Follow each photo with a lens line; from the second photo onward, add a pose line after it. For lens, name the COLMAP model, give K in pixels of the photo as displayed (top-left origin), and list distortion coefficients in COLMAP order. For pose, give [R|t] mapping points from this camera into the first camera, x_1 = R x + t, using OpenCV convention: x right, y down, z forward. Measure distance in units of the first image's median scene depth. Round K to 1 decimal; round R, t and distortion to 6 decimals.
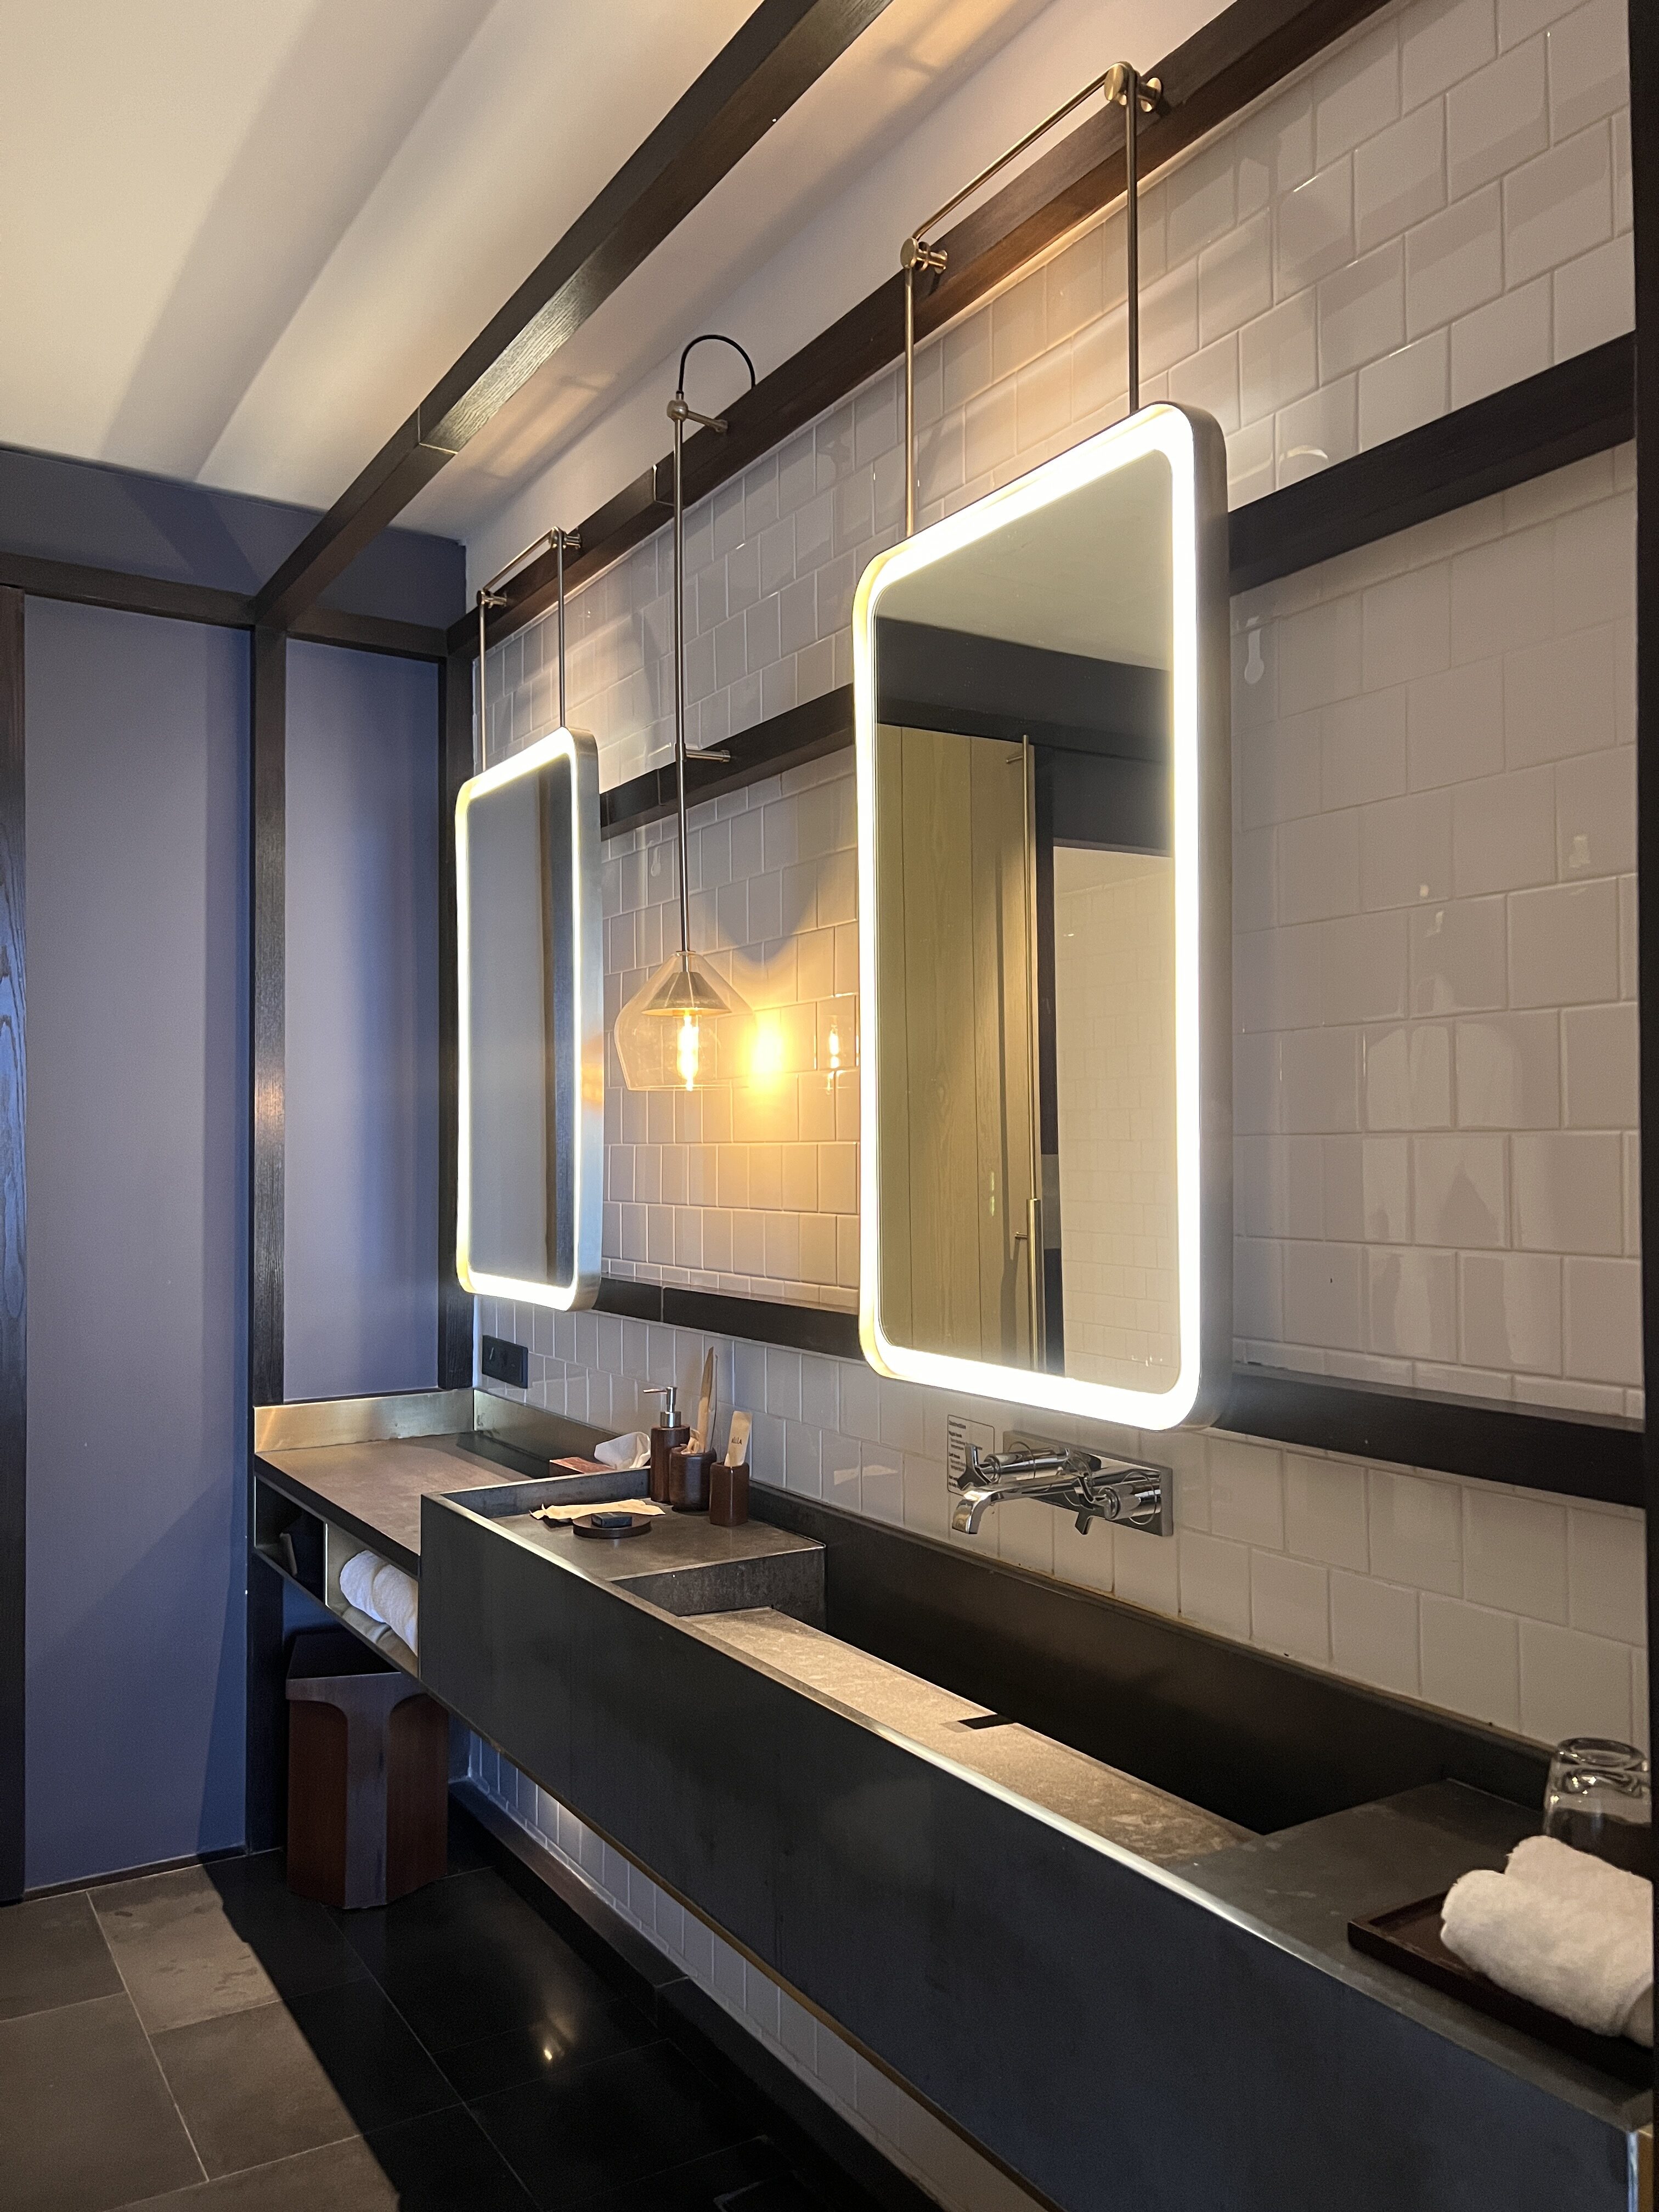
lens RADIAL K [[1685.4, 0, 845.4], [0, 1685.4, 1108.3], [0, 0, 1]] dist [0.038261, -0.034203]
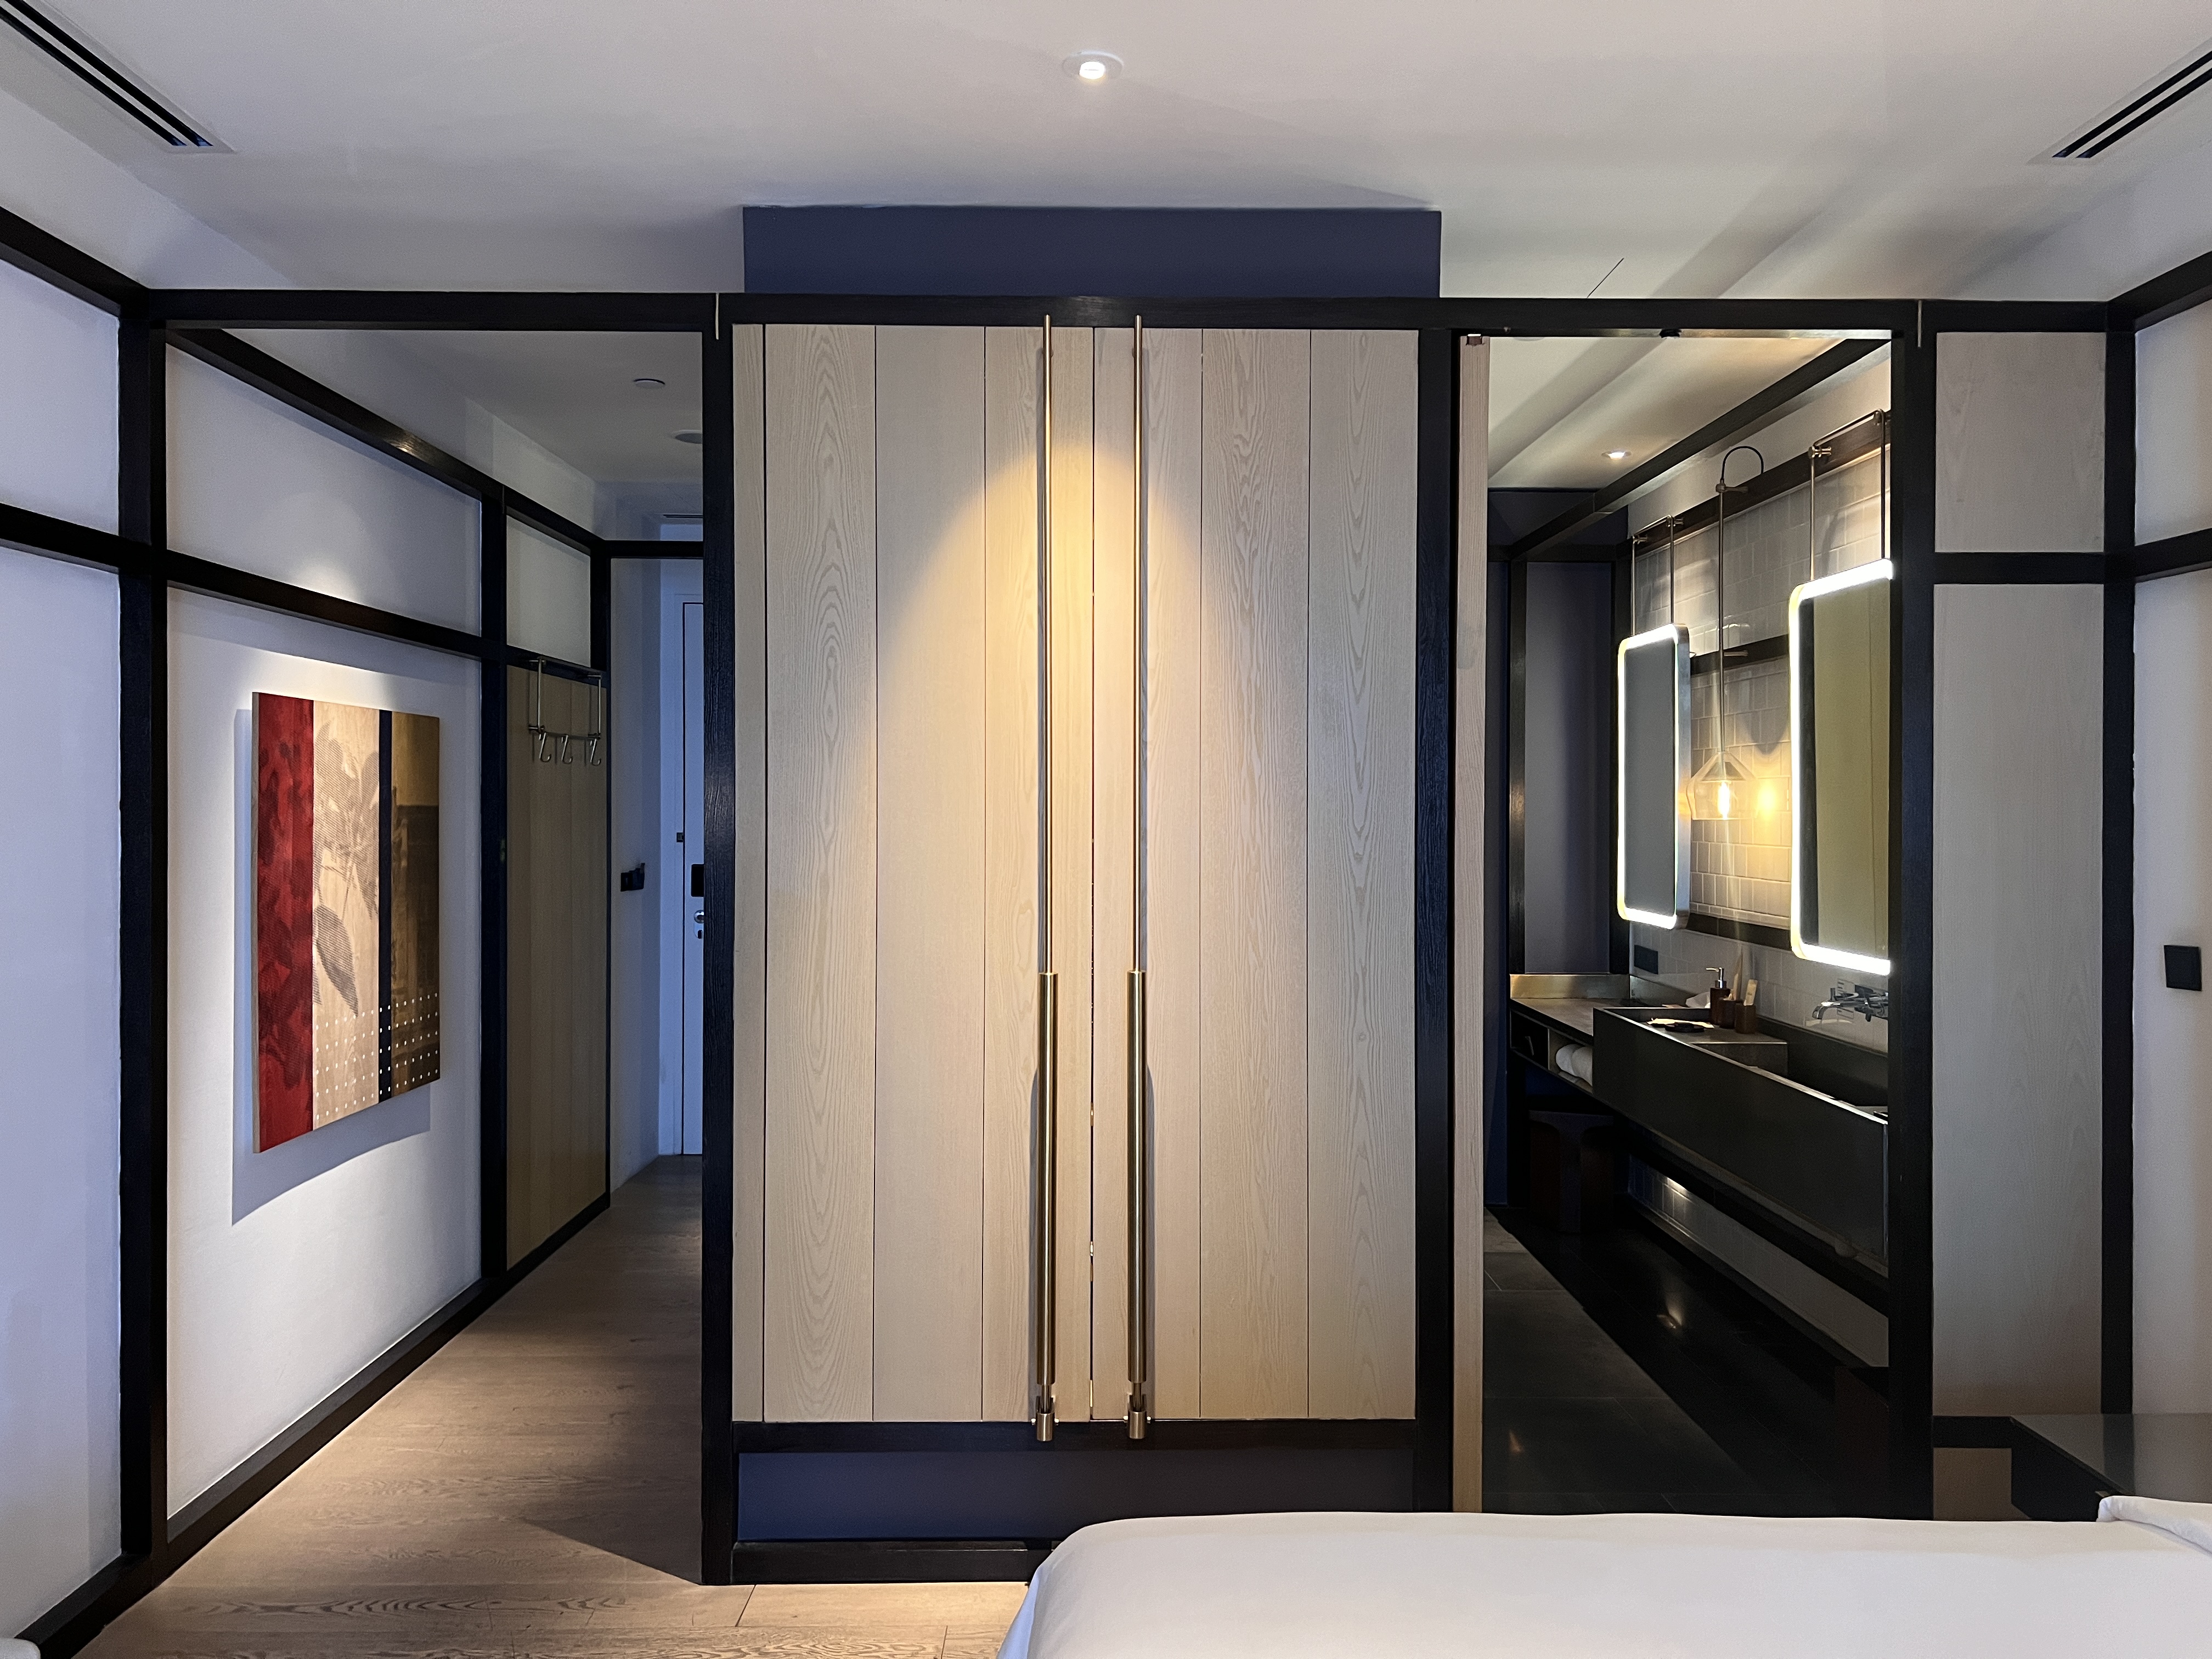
lens RADIAL K [[1685.4, 0, 1117.5], [0, 1685.4, 819.9], [0, 0, 1]] dist [0.038261, -0.034203]
pose [[0.856625, 0.009480, -0.515853, 0.286804], [0.009542, 0.999369, 0.034211, -0.076000], [0.515852, -0.034228, 0.855994, -0.970658]]
